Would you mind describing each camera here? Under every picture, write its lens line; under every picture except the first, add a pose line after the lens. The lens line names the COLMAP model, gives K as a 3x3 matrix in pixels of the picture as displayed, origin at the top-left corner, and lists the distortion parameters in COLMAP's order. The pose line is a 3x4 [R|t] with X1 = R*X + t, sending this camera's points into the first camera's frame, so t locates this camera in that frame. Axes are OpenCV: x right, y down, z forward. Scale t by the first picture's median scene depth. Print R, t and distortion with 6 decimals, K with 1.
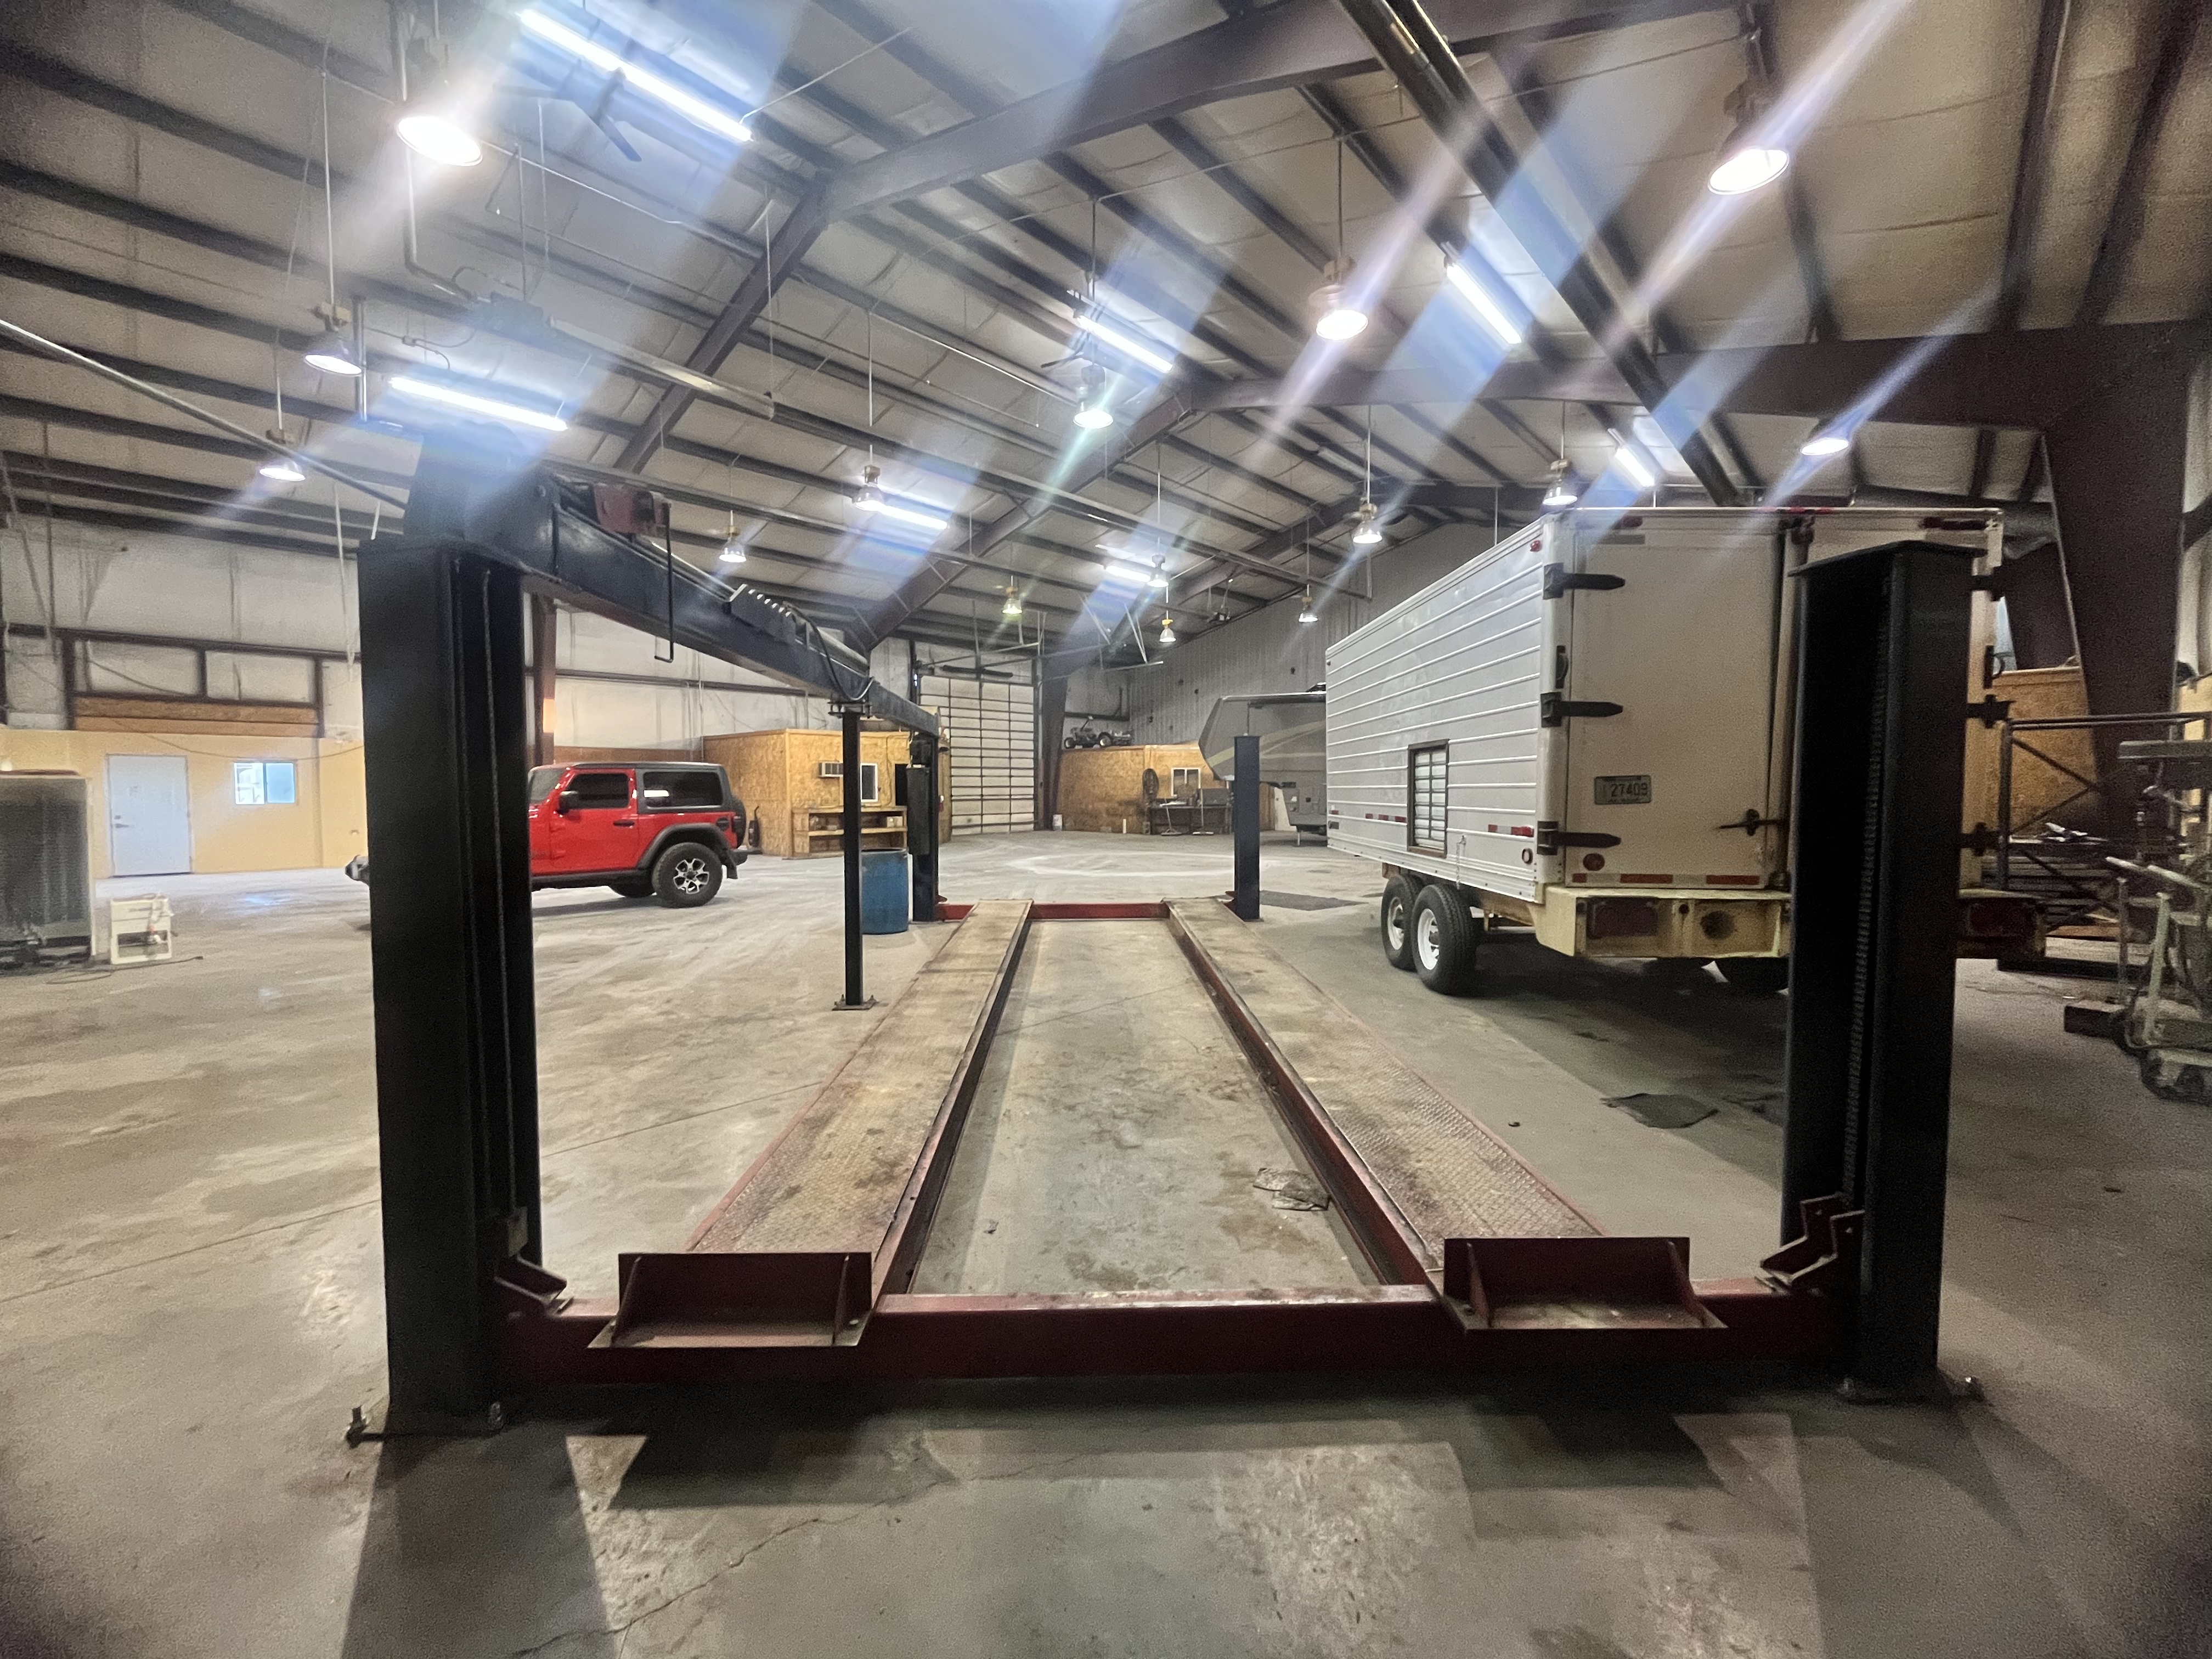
lens RADIAL K [[896.9, 0, 1104.6], [0, 896.9, 828.4], [0, 0, 1]] dist [-0.000996, -0.000101]
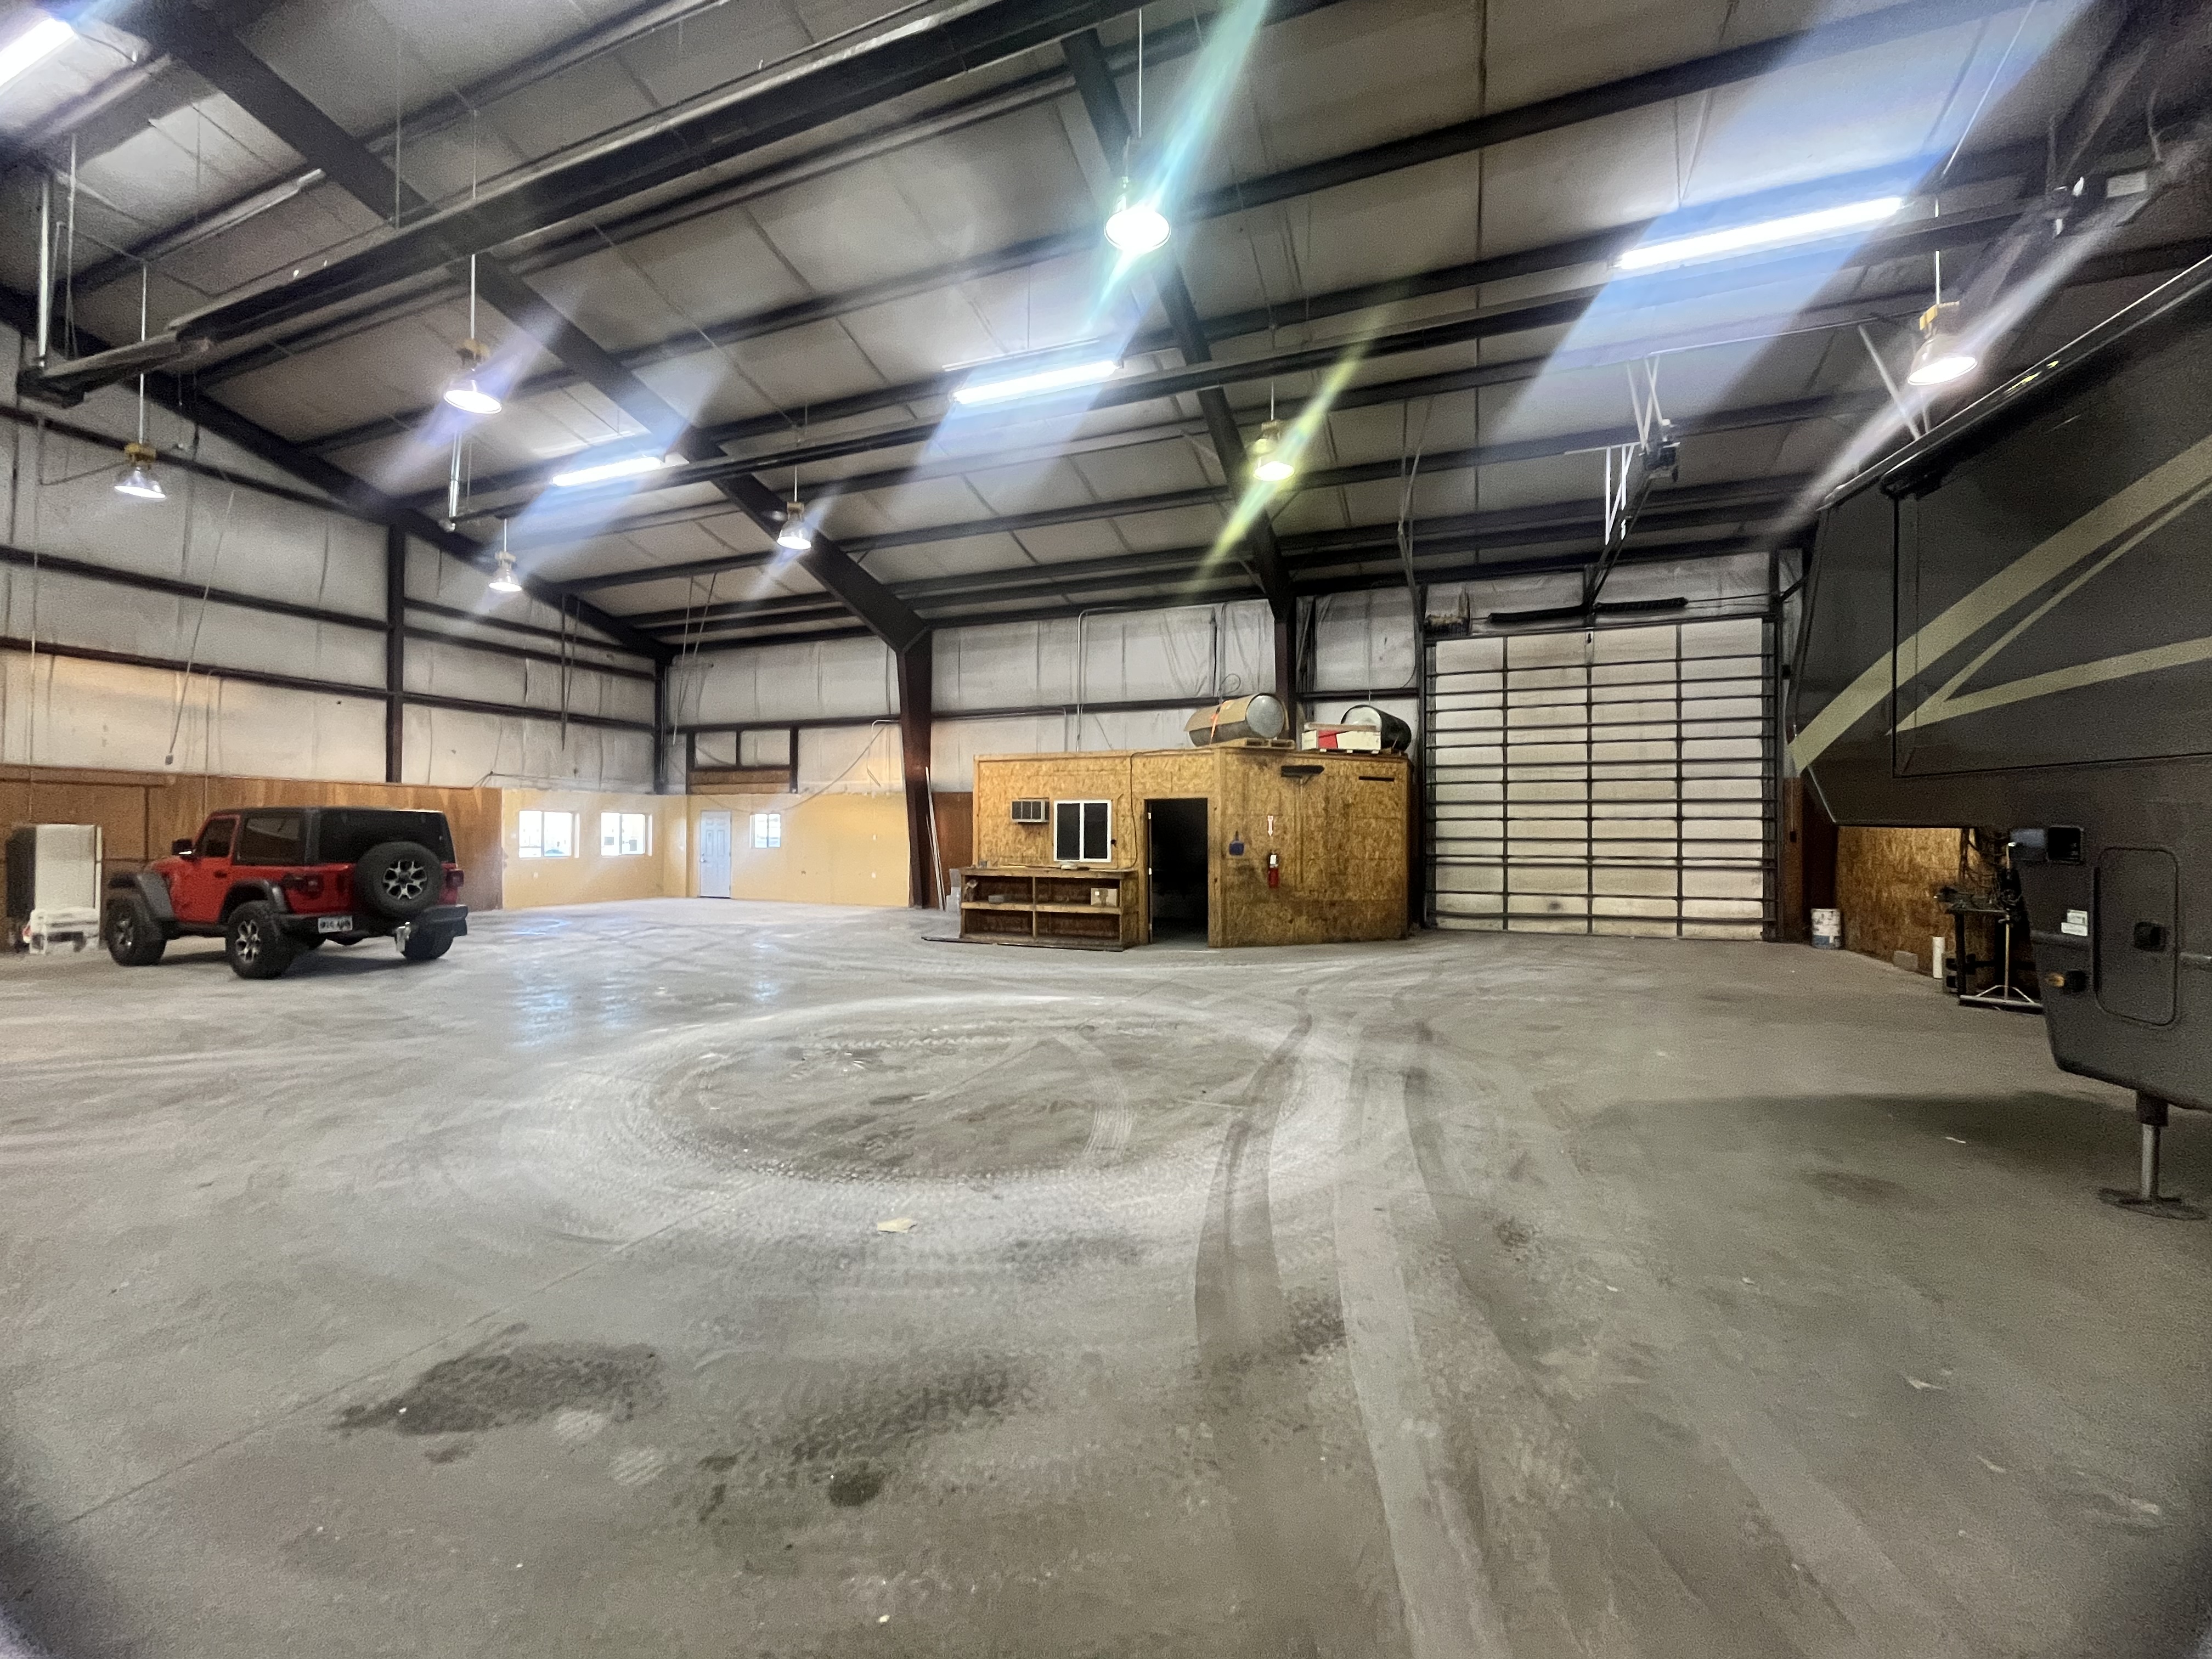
lens RADIAL K [[896.9, 0, 1099.4], [0, 896.9, 825.1], [0, 0, 1]] dist [-0.000996, -0.000101]
pose [[0.348947, -0.005947, -0.937124, 0.321150], [-0.049445, 0.998470, -0.024748, -0.039579], [0.935837, 0.054972, 0.348119, 0.784578]]
